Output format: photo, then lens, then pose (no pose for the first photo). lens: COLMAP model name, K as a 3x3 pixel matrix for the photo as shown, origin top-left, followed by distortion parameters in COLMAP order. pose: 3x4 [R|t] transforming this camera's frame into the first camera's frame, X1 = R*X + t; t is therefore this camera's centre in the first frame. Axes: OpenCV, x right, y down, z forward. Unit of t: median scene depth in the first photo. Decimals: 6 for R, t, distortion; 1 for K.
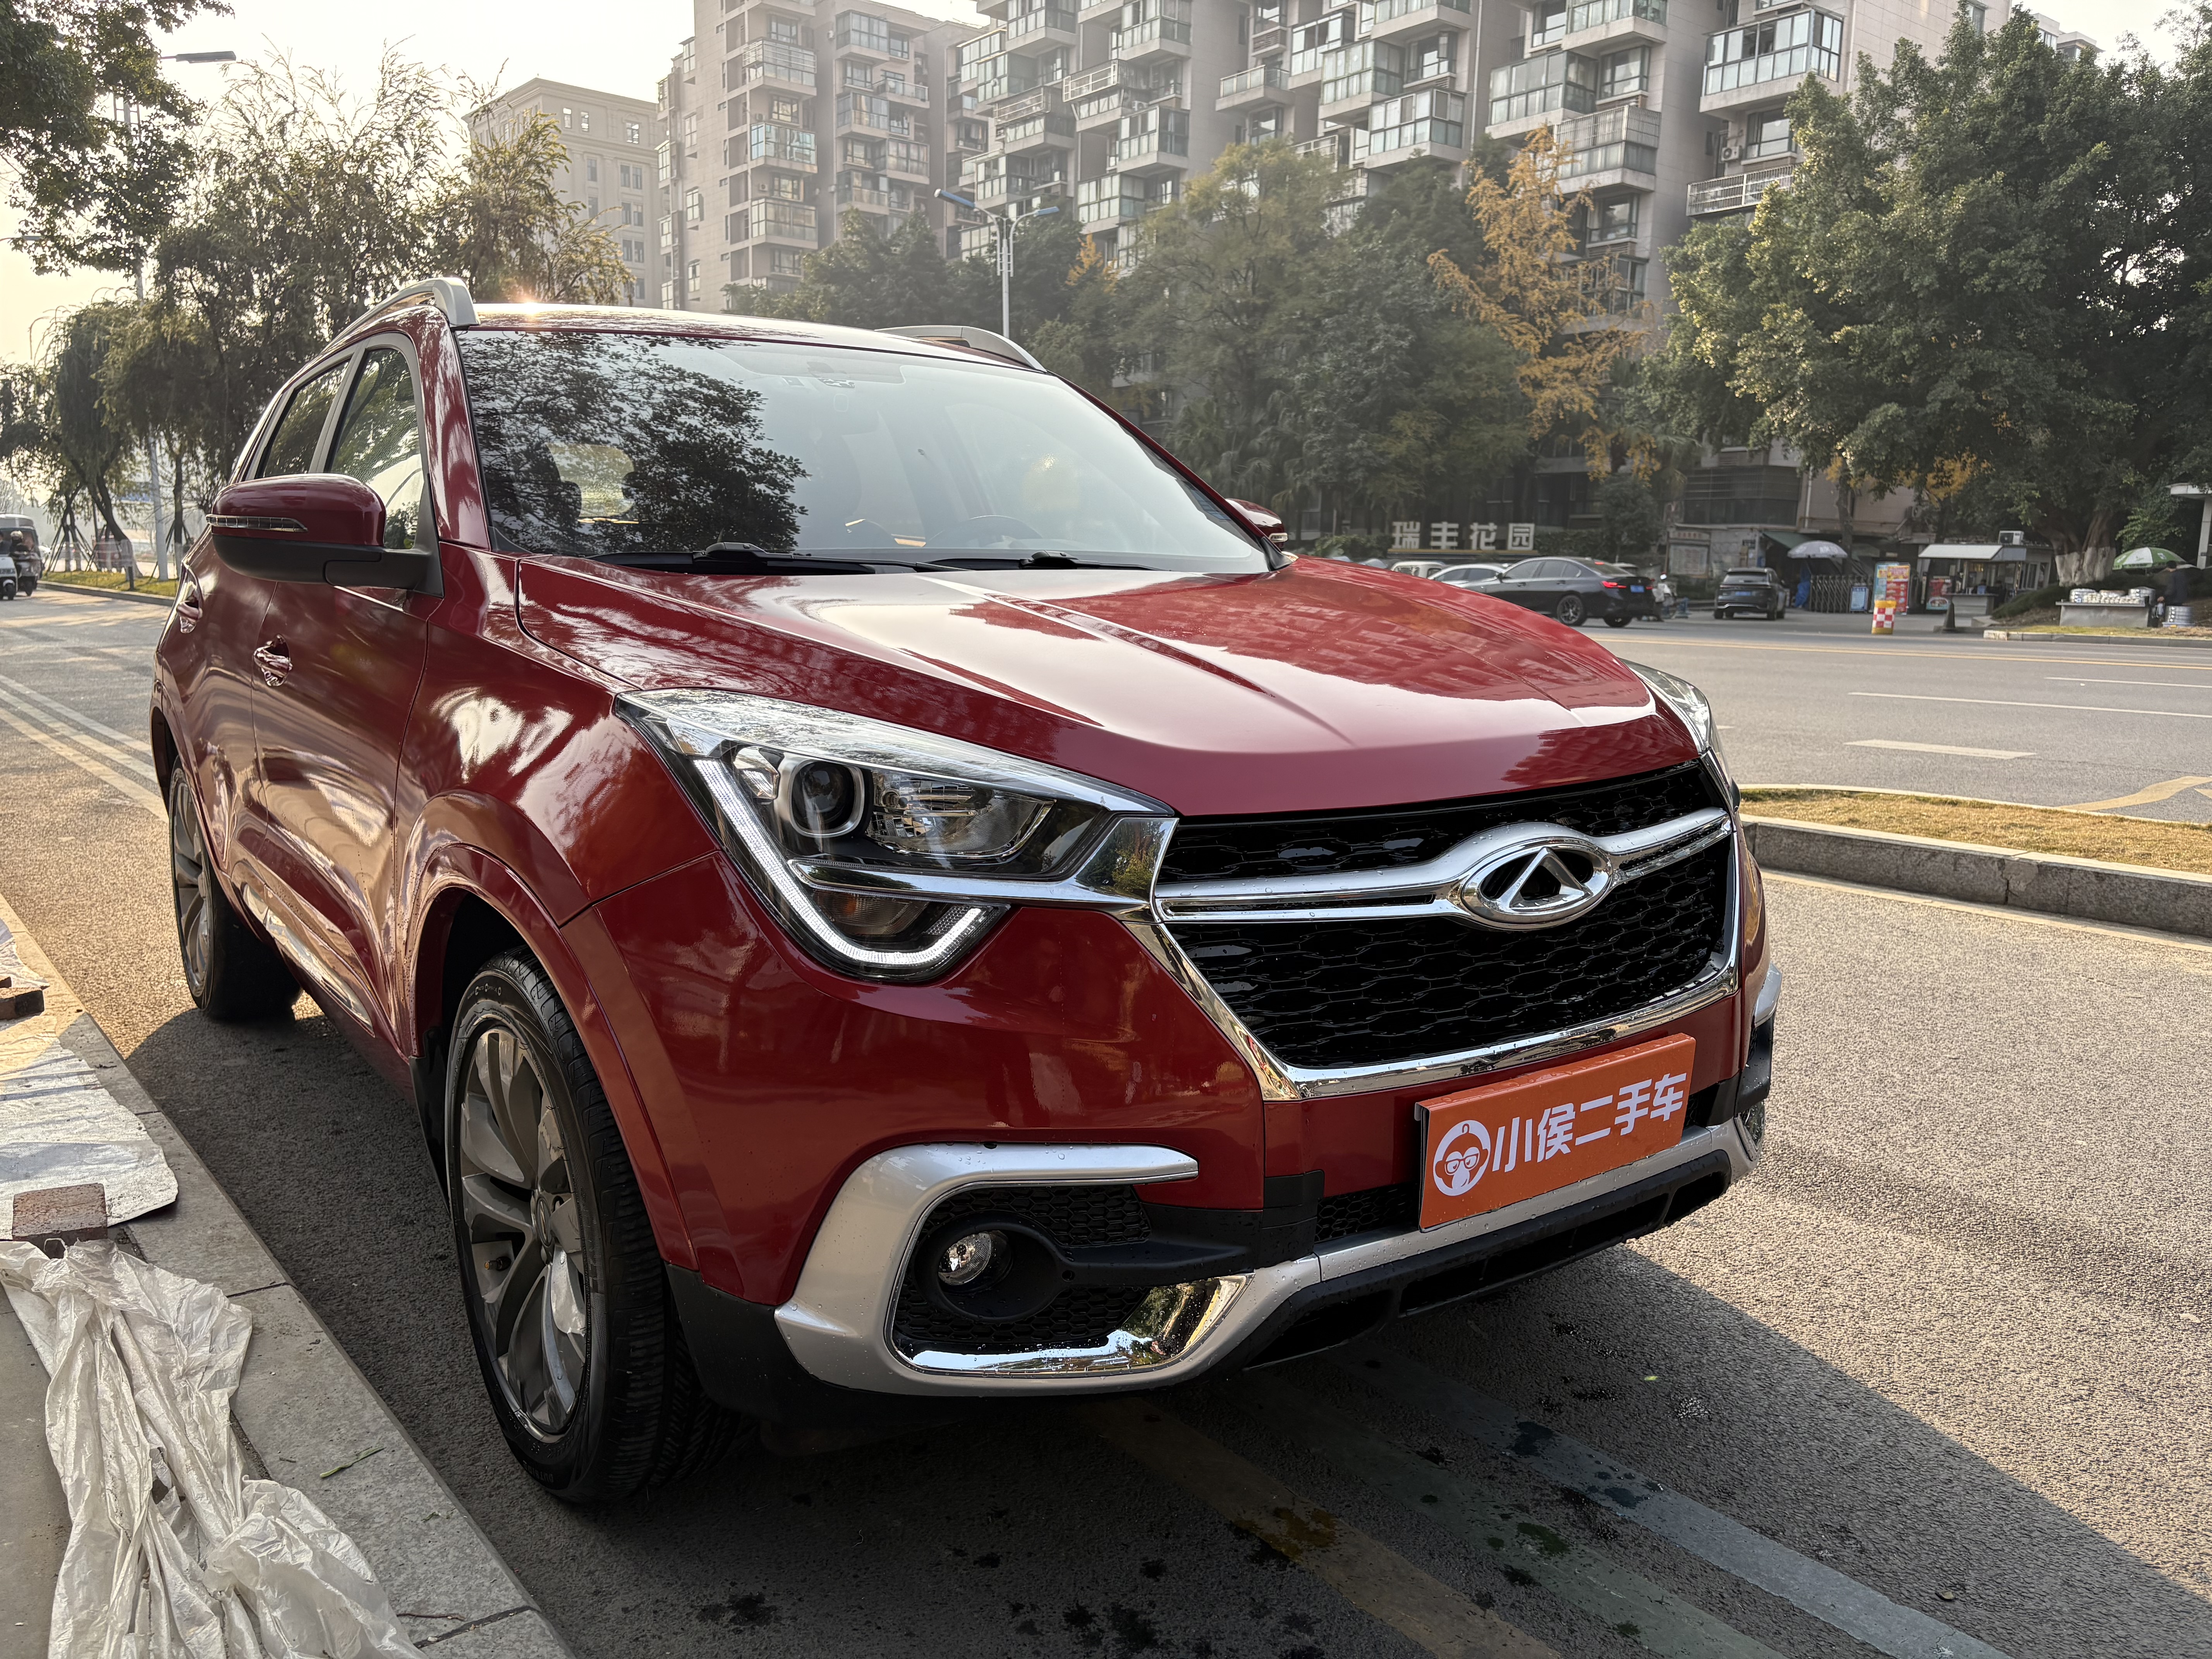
lens RADIAL K [[1663.6, 0, 1084.7], [0, 1663.6, 833.1], [0, 0, 1]] dist [0.059155, -0.067490]
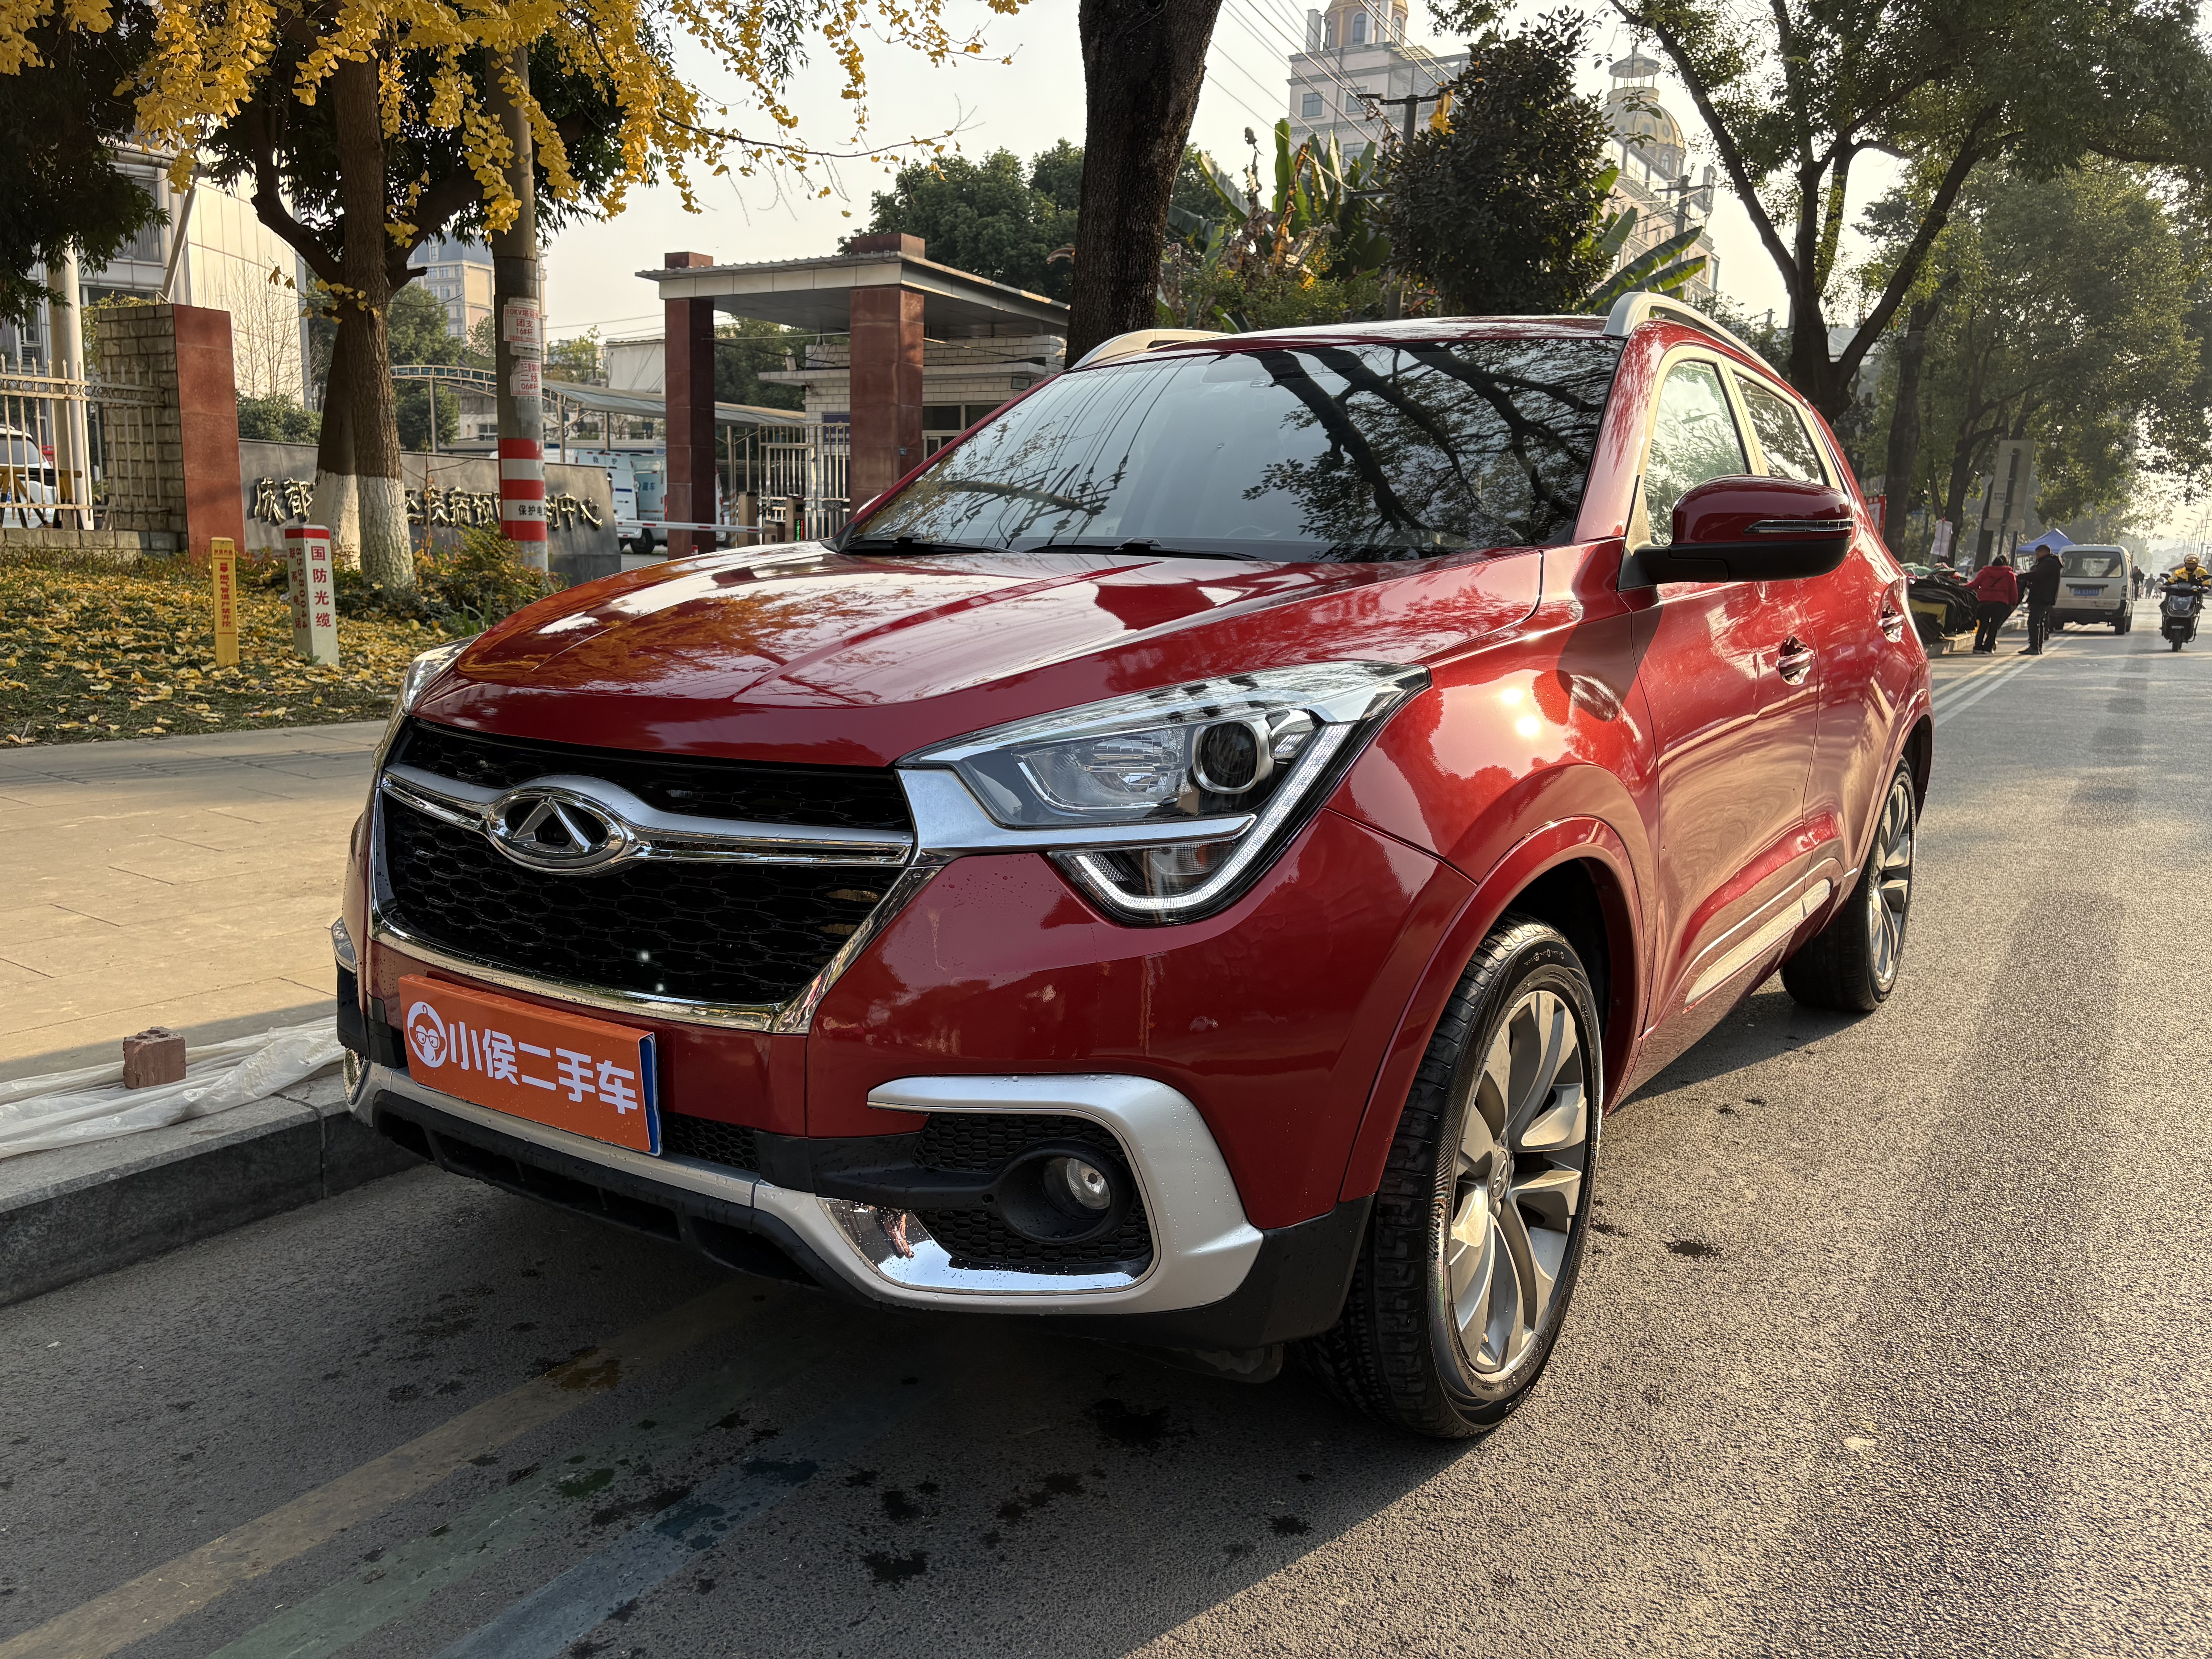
lens RADIAL K [[1663.6, 0, 1097.6], [0, 1663.6, 832.9], [0, 0, 1]] dist [0.059155, -0.067490]
pose [[0.339513, 0.150829, -0.928430, 0.097356], [-0.173281, 0.980195, 0.095872, -0.009143], [0.924502, 0.128330, 0.358924, 0.066970]]
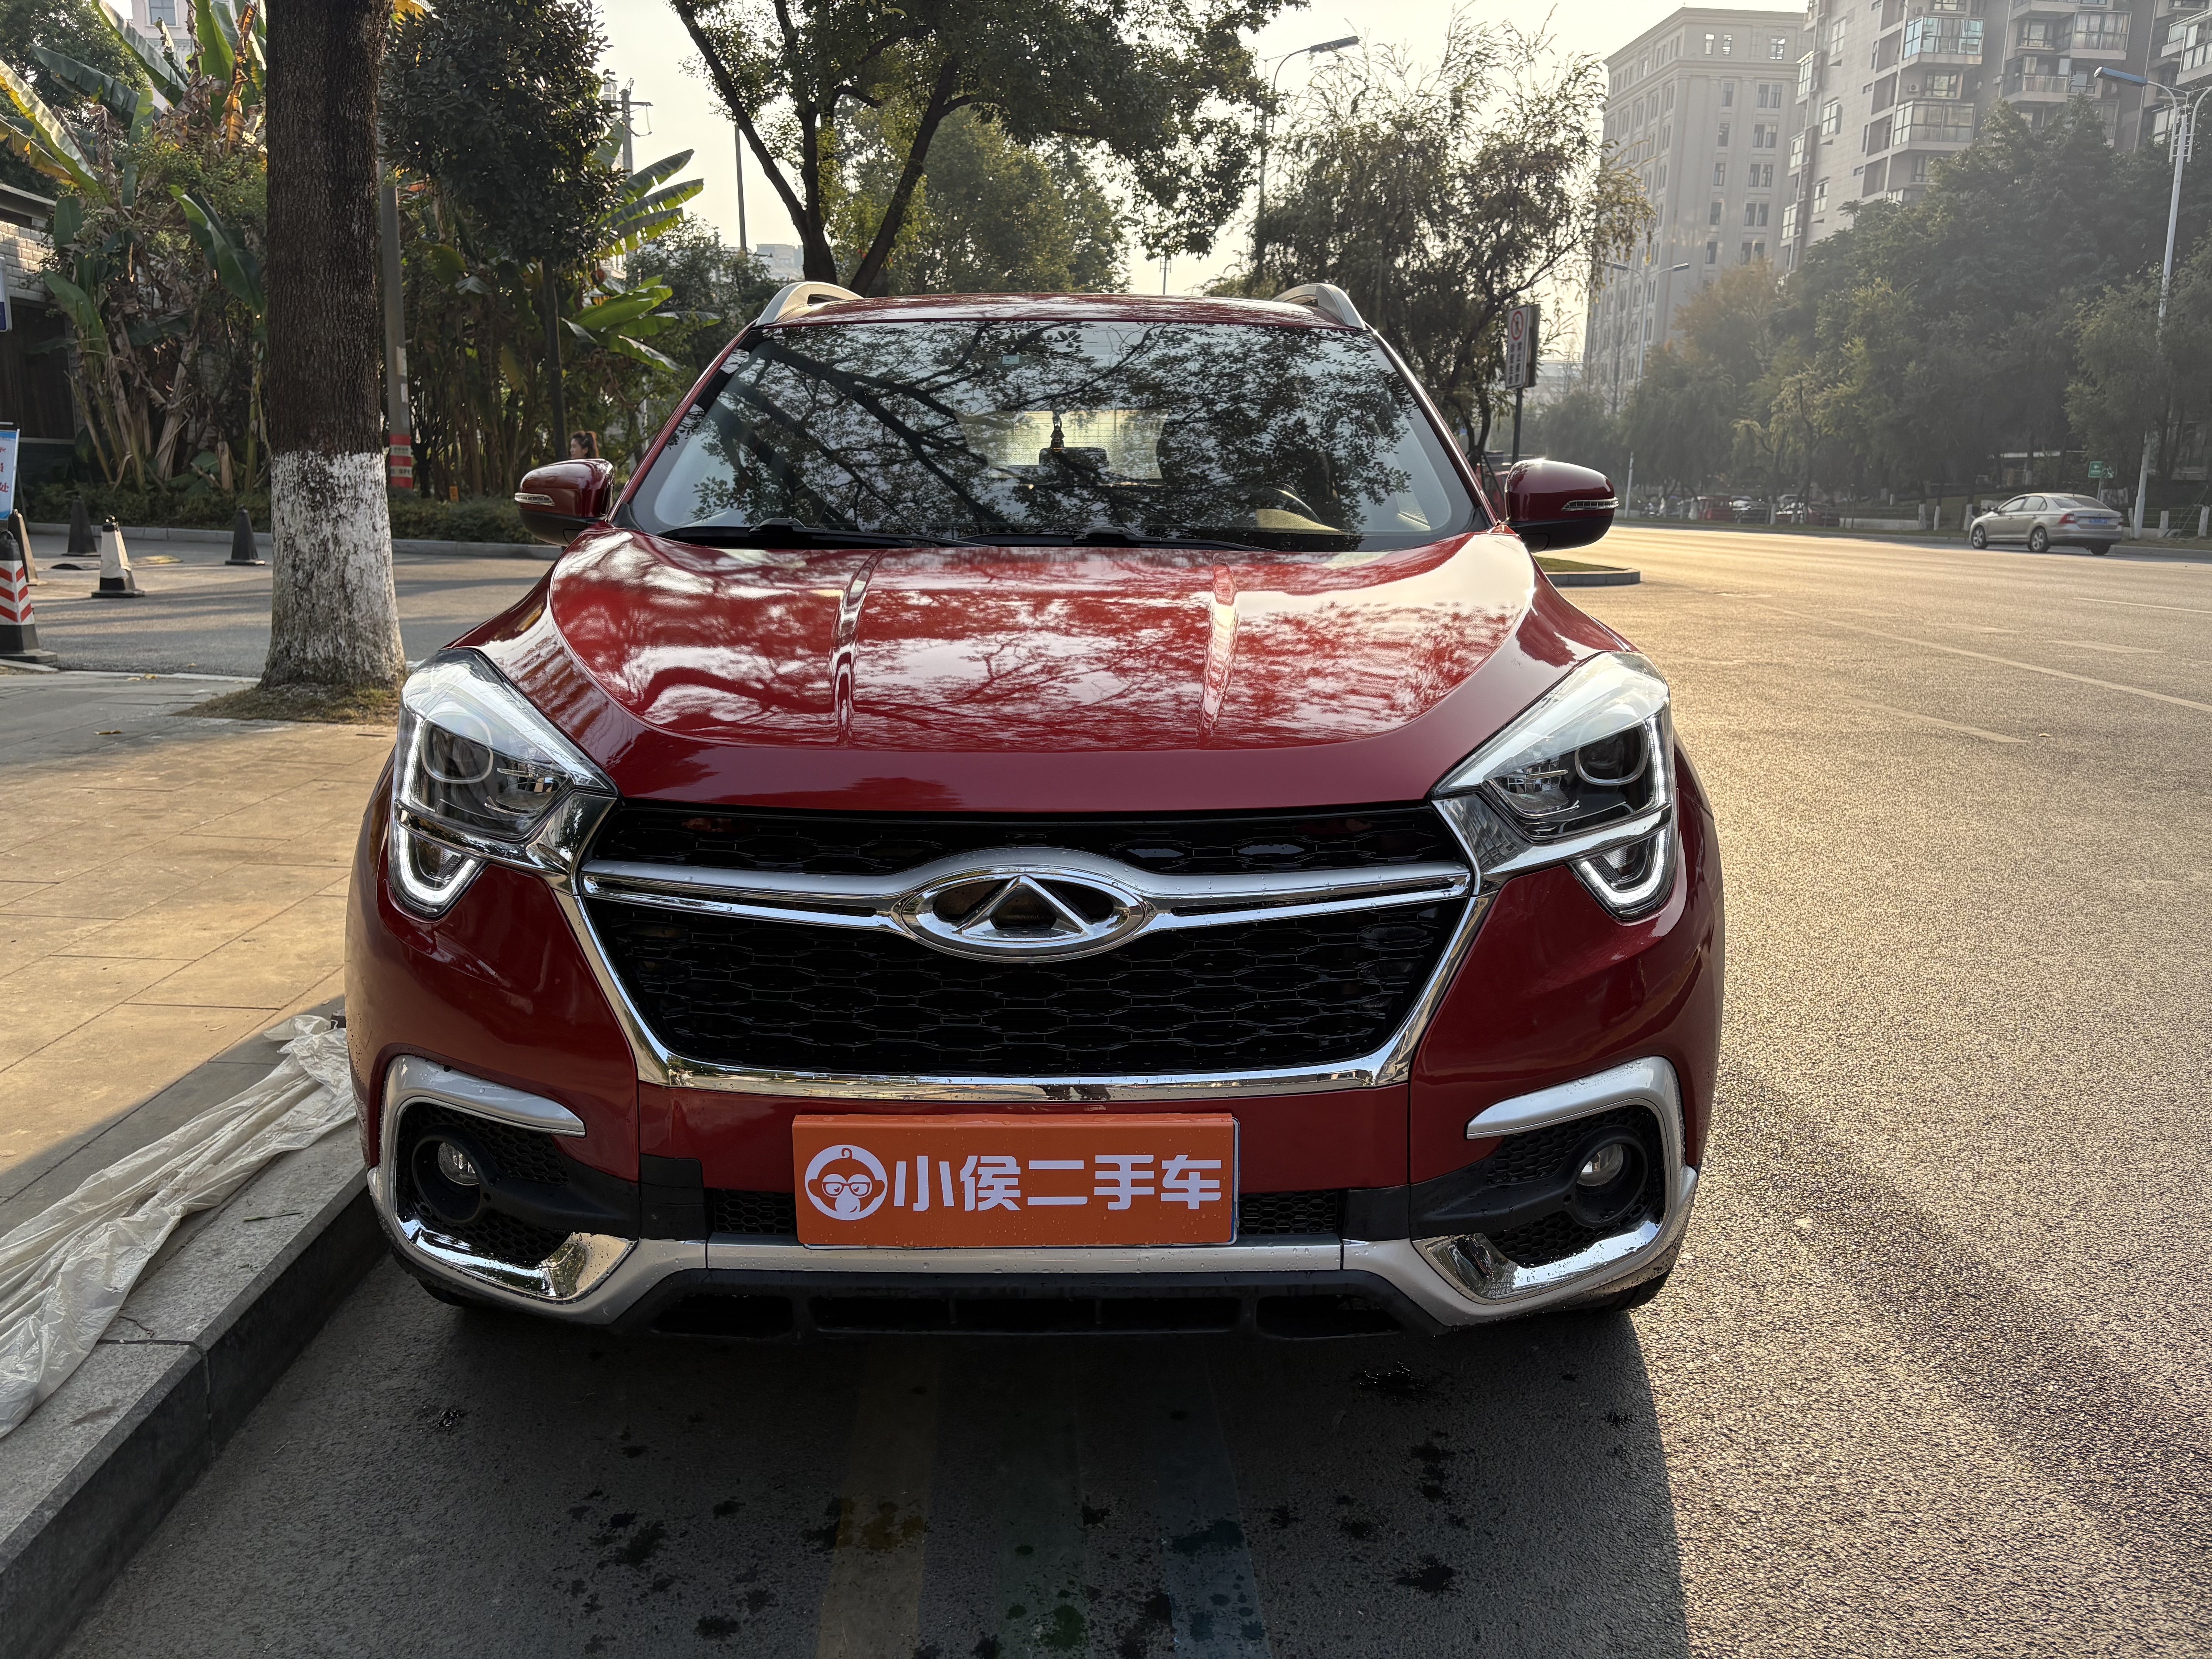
lens RADIAL K [[1663.6, 0, 1092.1], [0, 1663.6, 818.7], [0, 0, 1]] dist [0.059155, -0.067490]
pose [[0.816035, 0.110191, -0.567401, 0.058199], [-0.095678, 0.993869, 0.055409, -0.005446], [0.570028, 0.009072, 0.821575, 0.019402]]
